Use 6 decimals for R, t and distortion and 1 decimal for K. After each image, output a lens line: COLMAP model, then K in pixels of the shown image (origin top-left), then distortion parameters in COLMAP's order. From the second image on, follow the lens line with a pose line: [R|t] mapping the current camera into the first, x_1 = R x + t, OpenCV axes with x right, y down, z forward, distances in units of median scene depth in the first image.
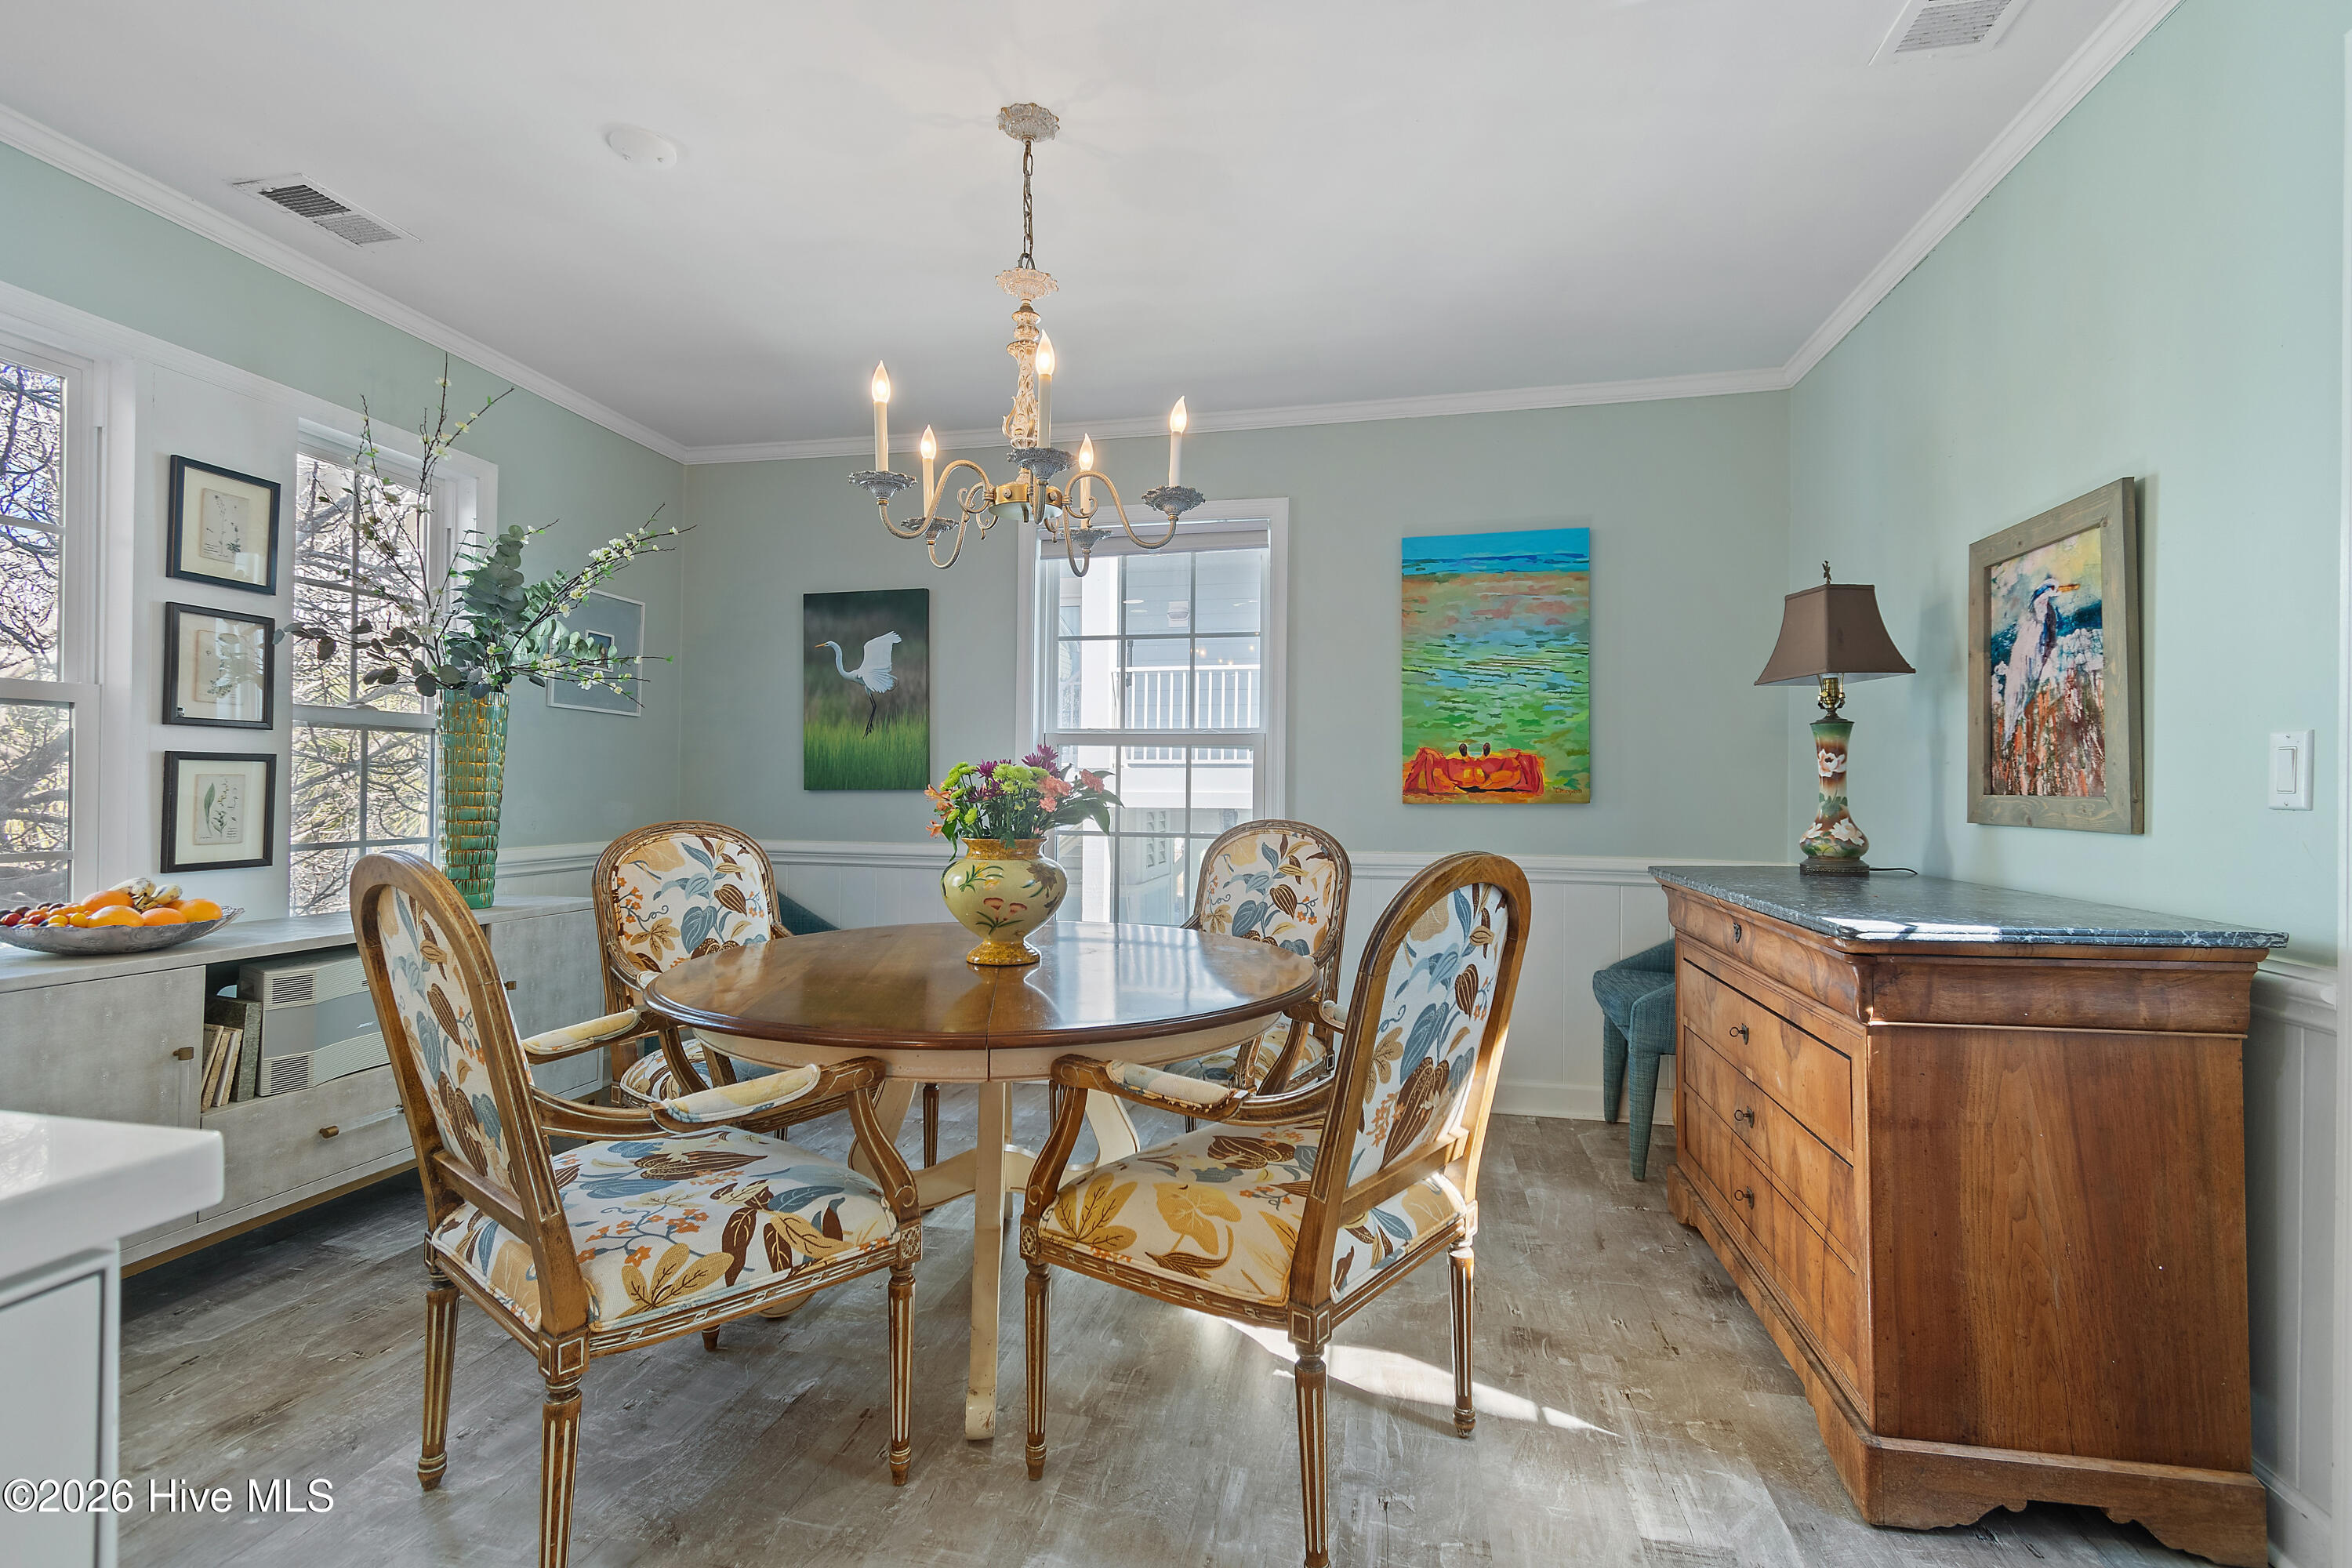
lens RADIAL K [[1029.4, 0, 1173.9], [0, 1029.4, 780.4], [0, 0, 1]] dist [0.000134, -0.001332]
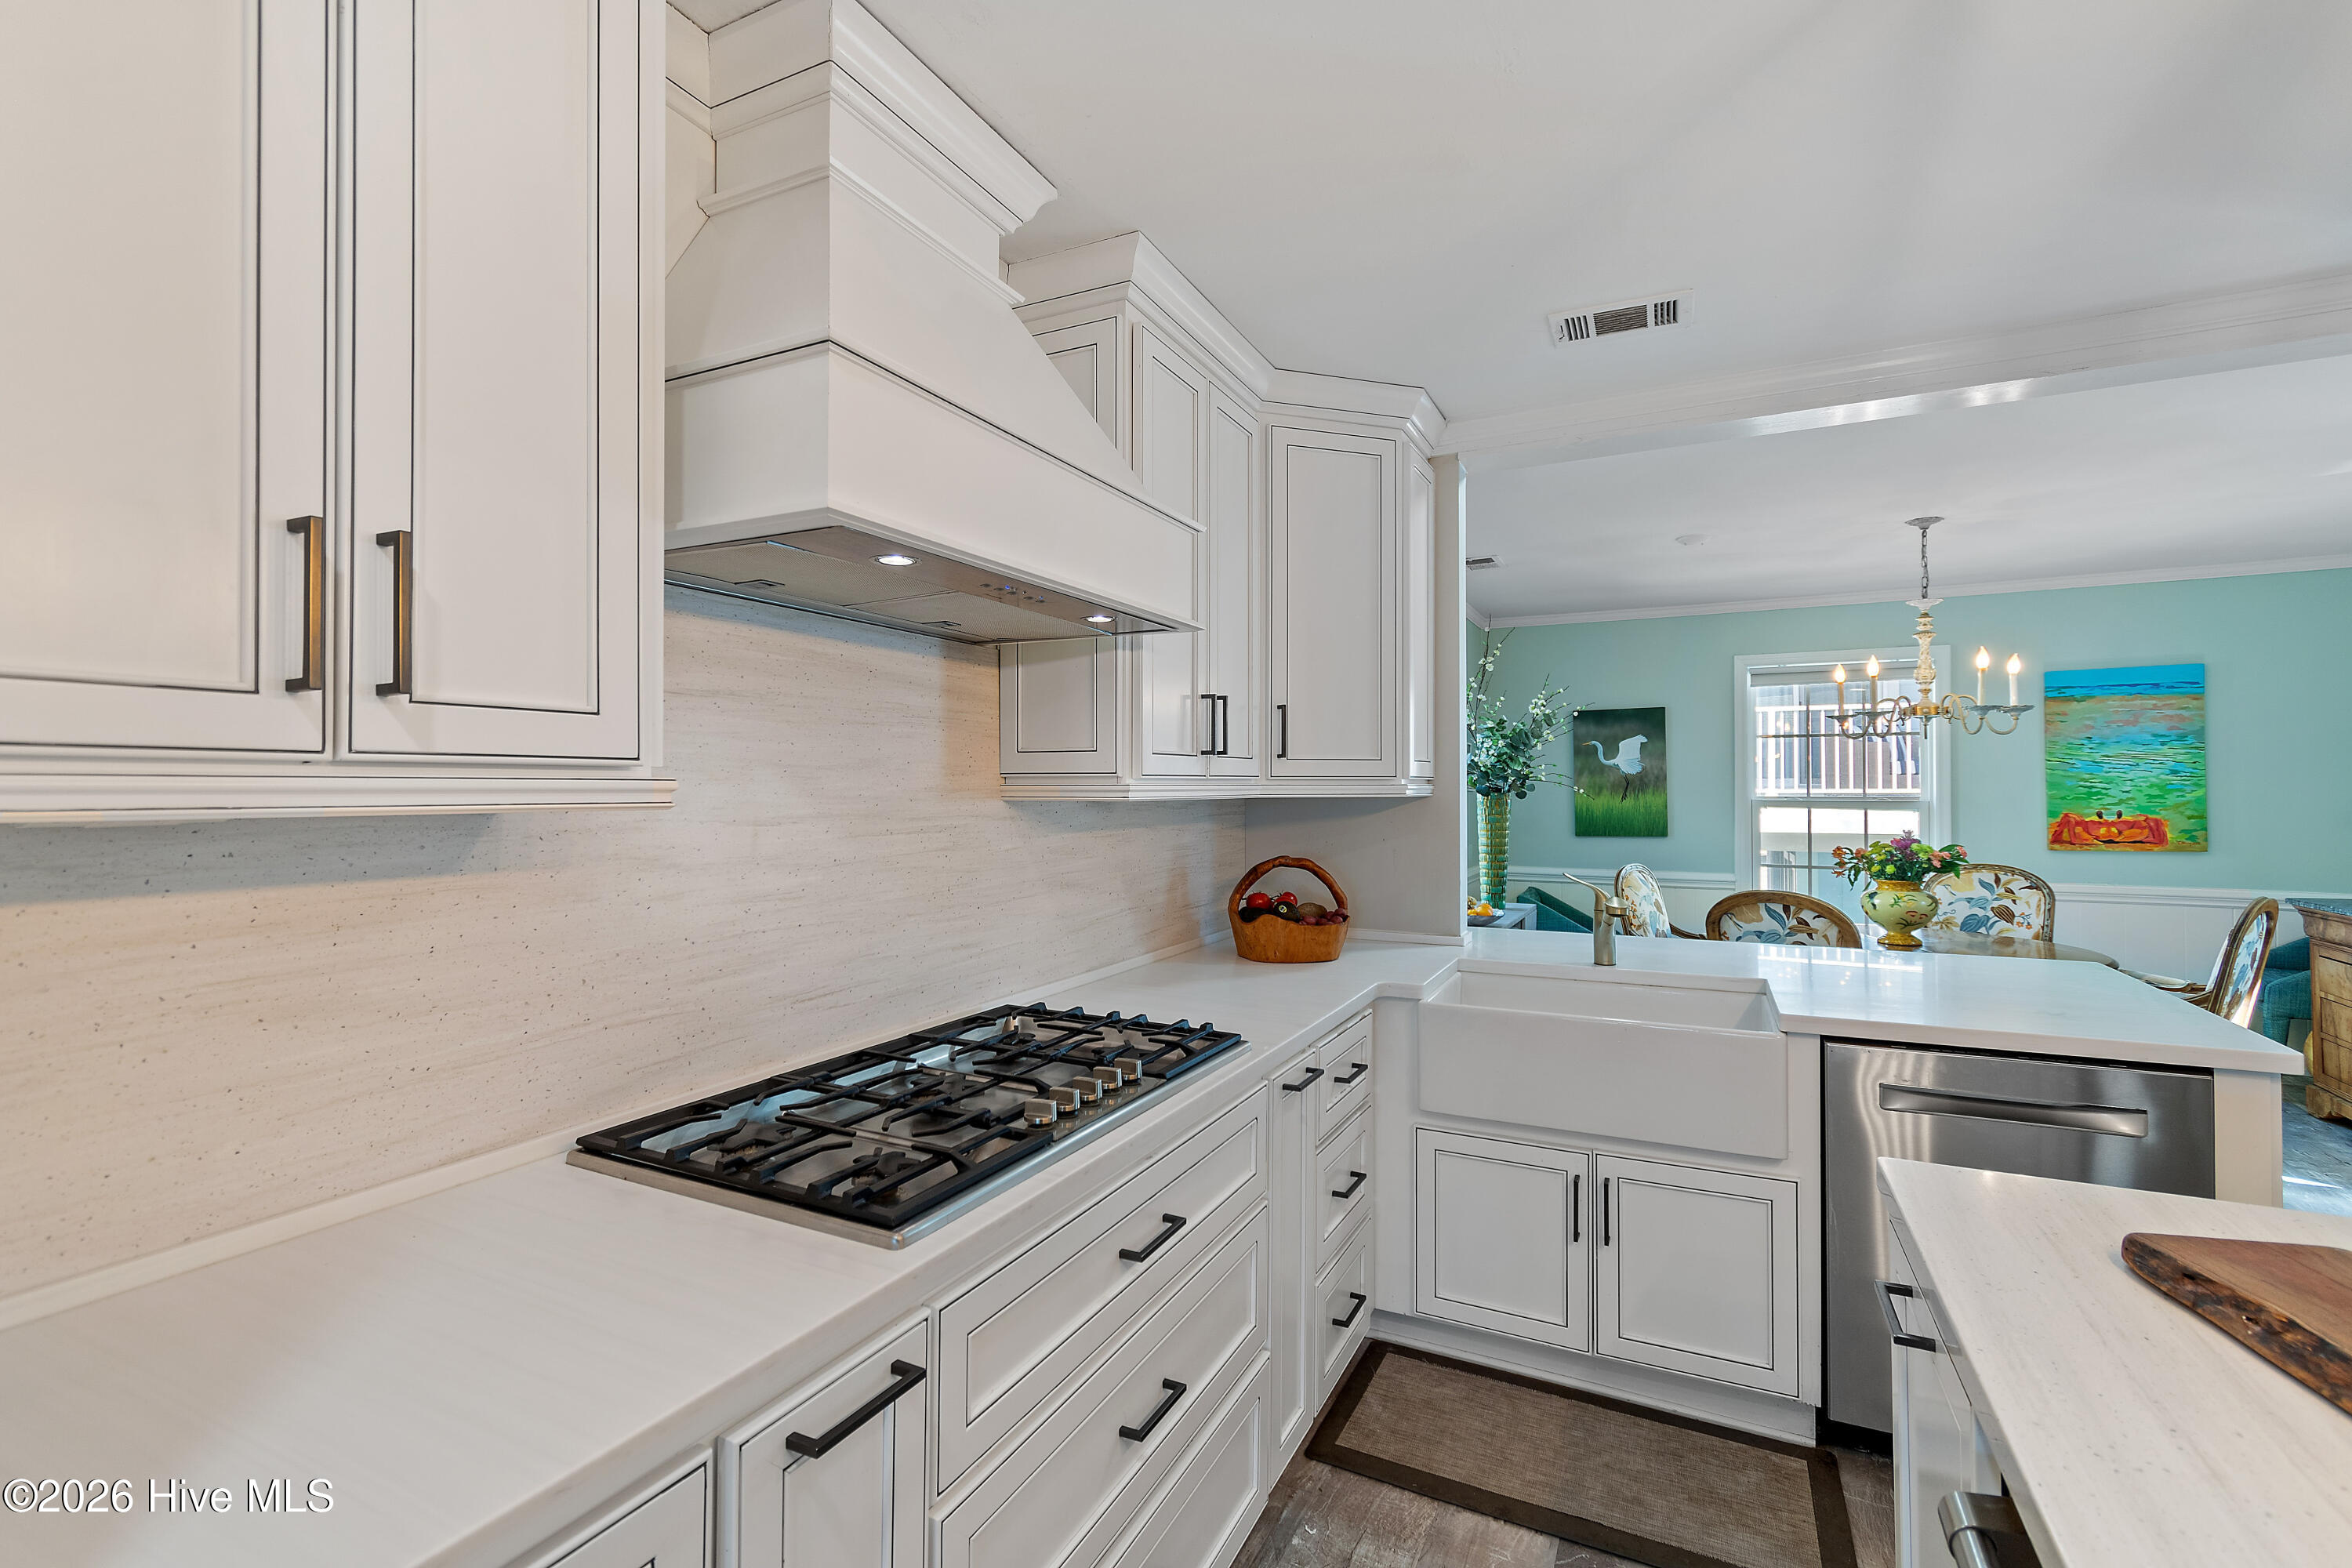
lens RADIAL K [[1029.4, 0, 1173.9], [0, 1029.4, 780.4], [0, 0, 1]] dist [0.000134, -0.001332]
pose [[0.965747, -0.010867, -0.259258, -0.625987], [0.010791, 0.999940, -0.001719, -0.091347], [0.259261, -0.001137, 0.965807, -0.782405]]
